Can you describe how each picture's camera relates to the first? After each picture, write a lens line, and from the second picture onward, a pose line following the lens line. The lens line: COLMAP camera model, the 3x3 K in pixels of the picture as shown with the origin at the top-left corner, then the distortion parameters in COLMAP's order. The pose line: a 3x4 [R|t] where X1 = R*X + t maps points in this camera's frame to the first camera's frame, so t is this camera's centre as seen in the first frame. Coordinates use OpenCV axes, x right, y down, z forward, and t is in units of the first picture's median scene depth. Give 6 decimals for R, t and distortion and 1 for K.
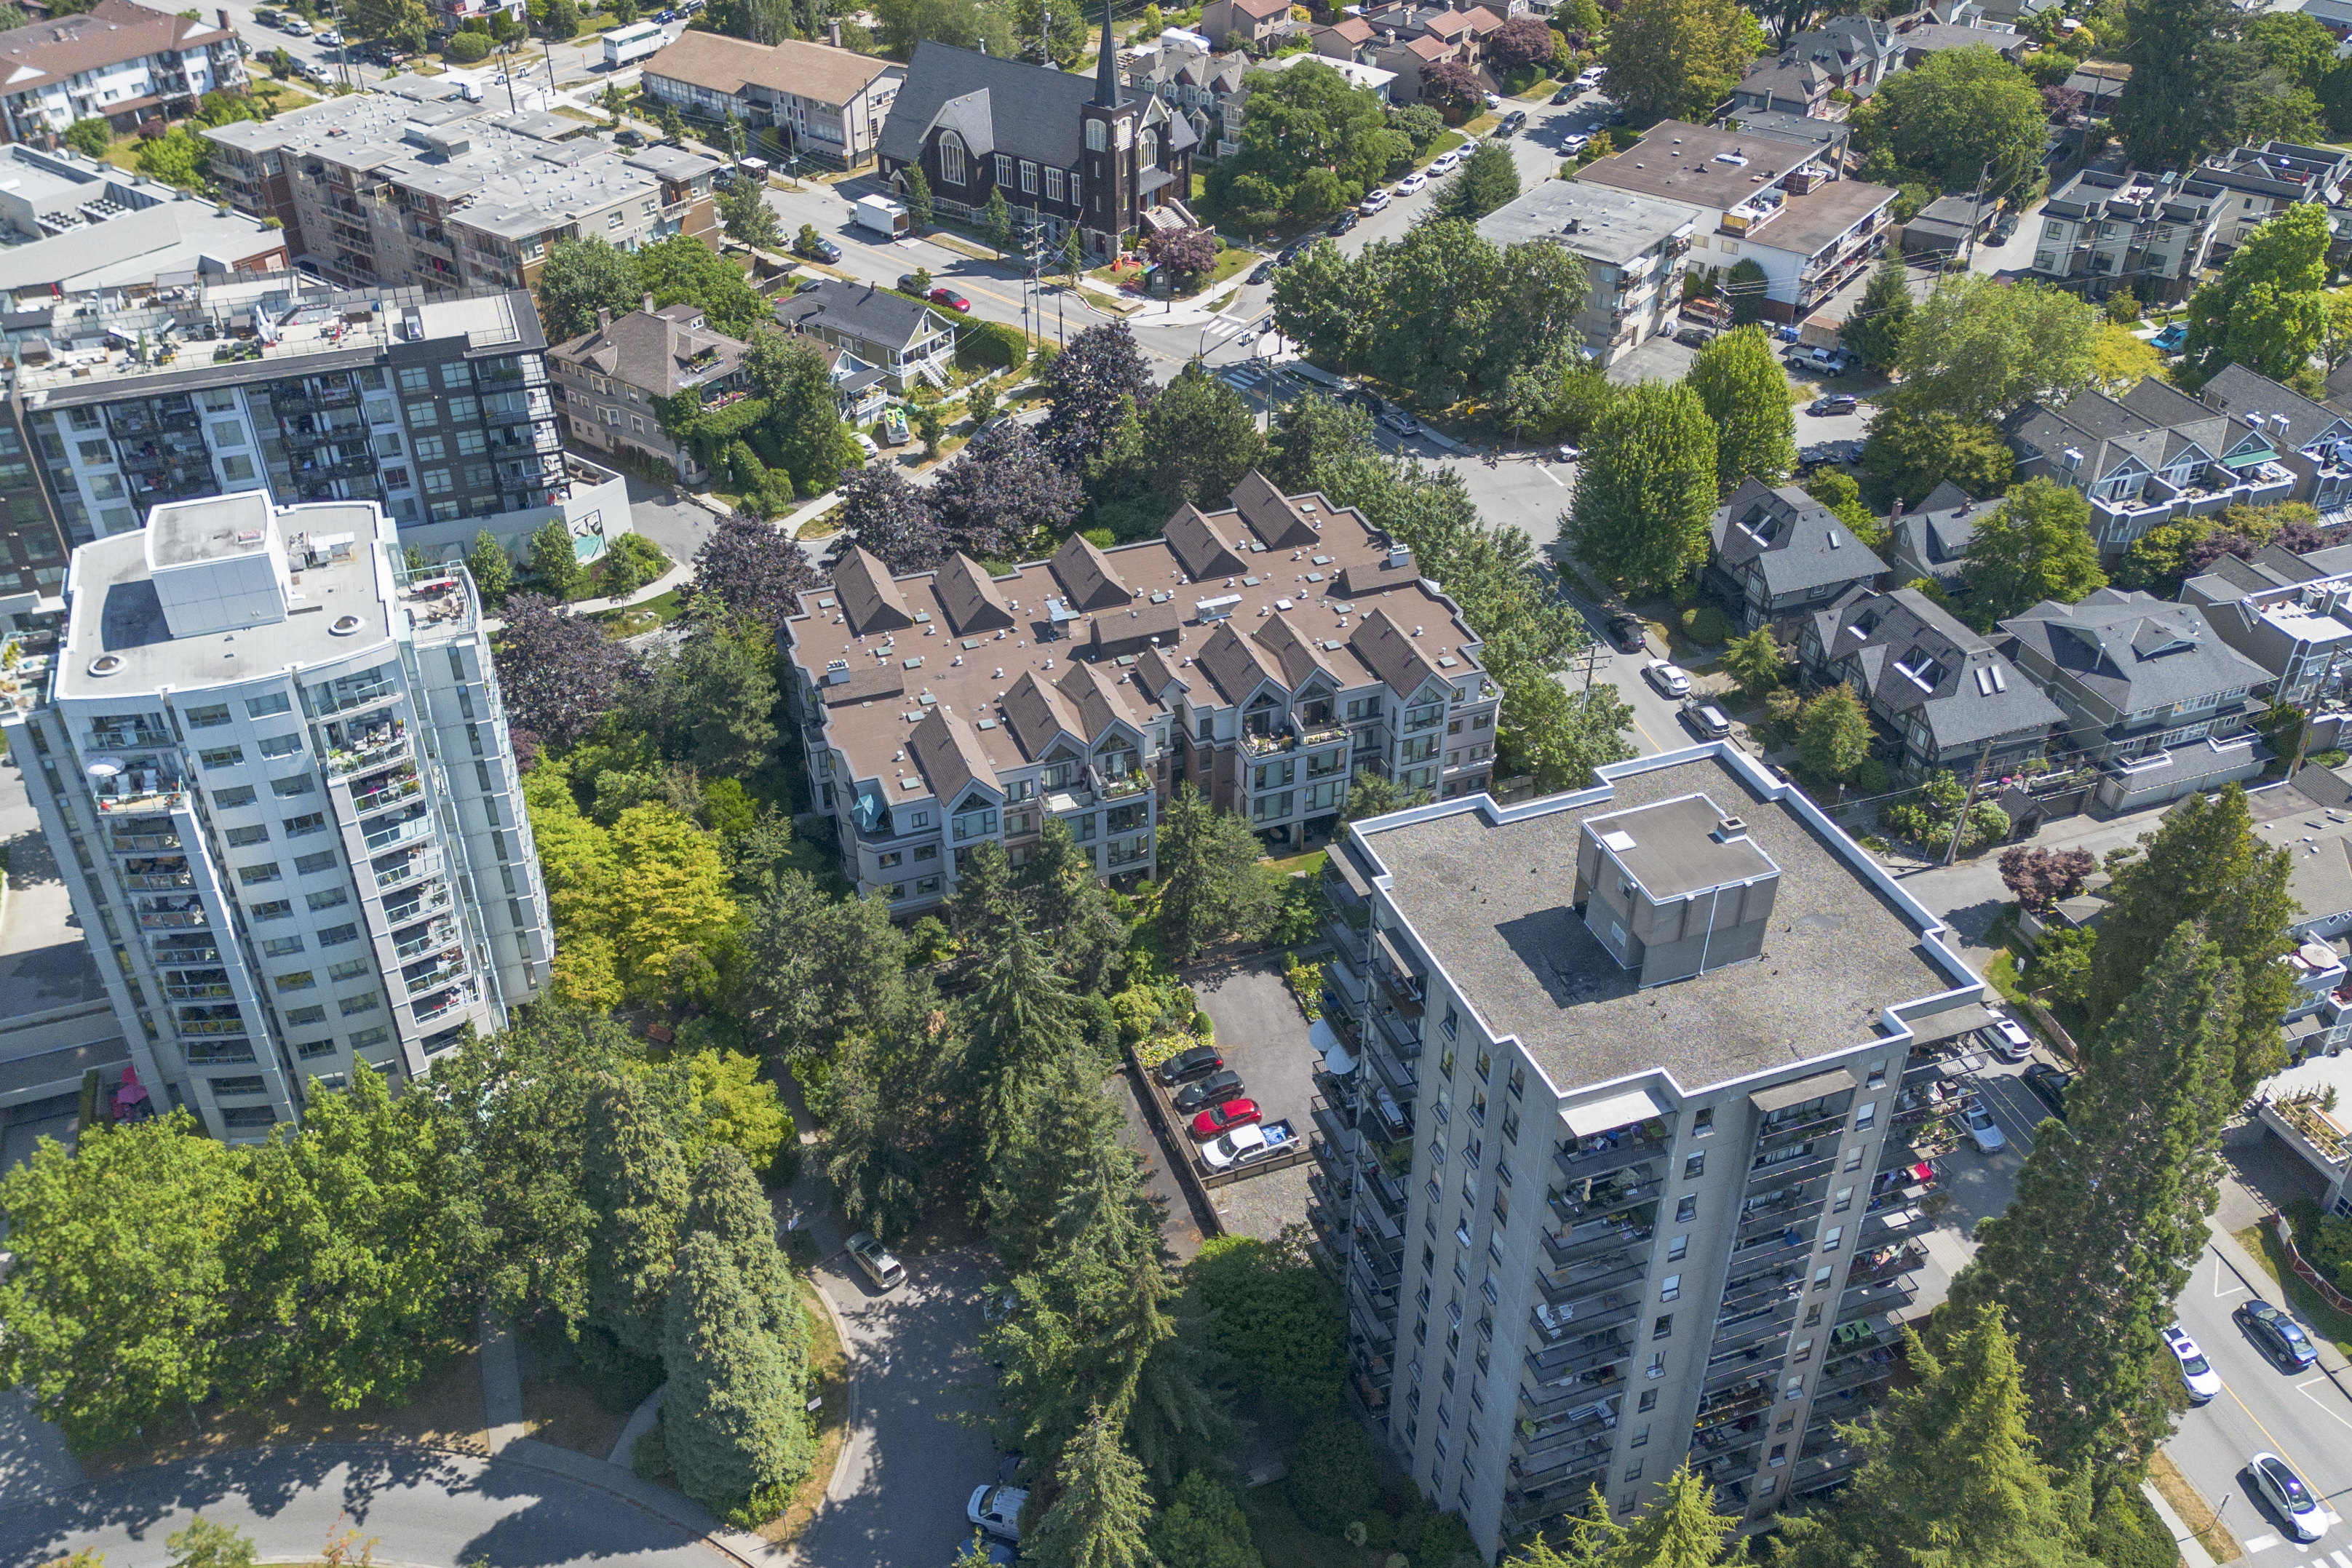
lens RADIAL K [[2017.7, 0, 1176.0], [0, 2017.7, 784.0], [0, 0, 1]] dist [0.086988, -0.090342]
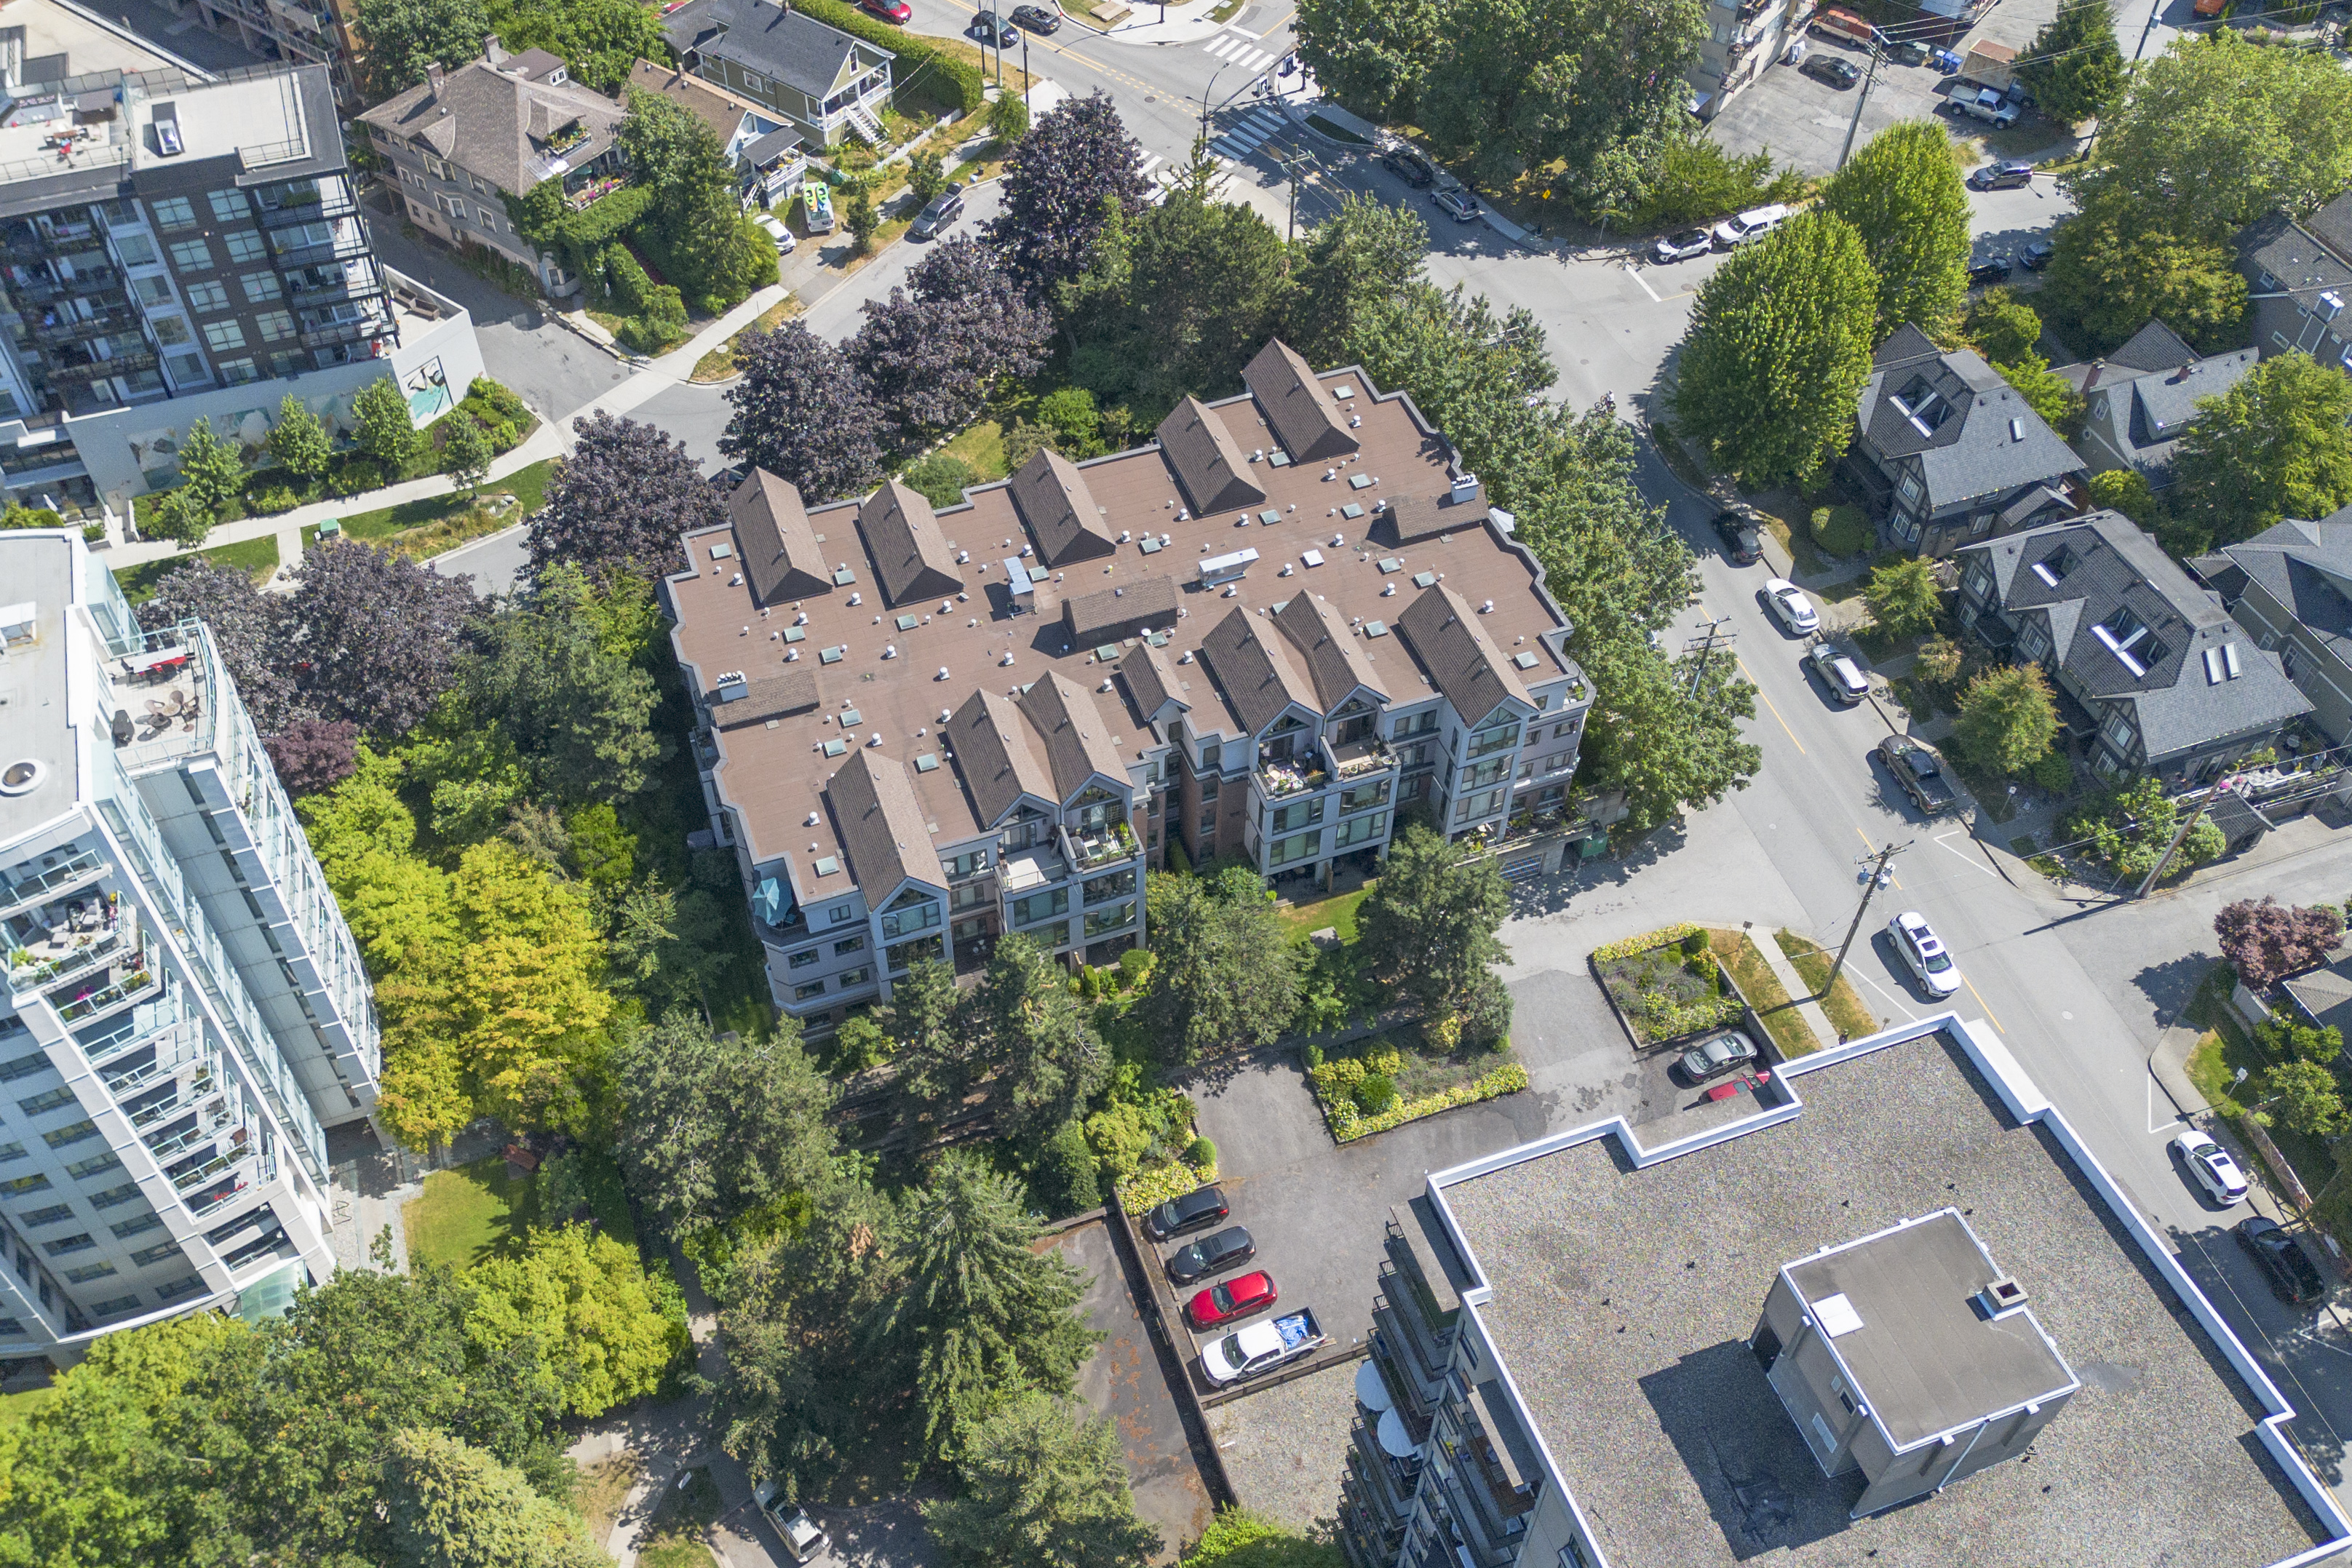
lens RADIAL K [[2046.5, 0, 1139.1], [0, 2046.5, 780.8], [0, 0, 1]] dist [0.047768, -0.005702]
pose [[0.999941, 0.009334, -0.005643, -0.007639], [-0.007851, 0.975112, 0.221576, -0.176902], [0.007571, -0.221518, 0.975127, 0.216353]]
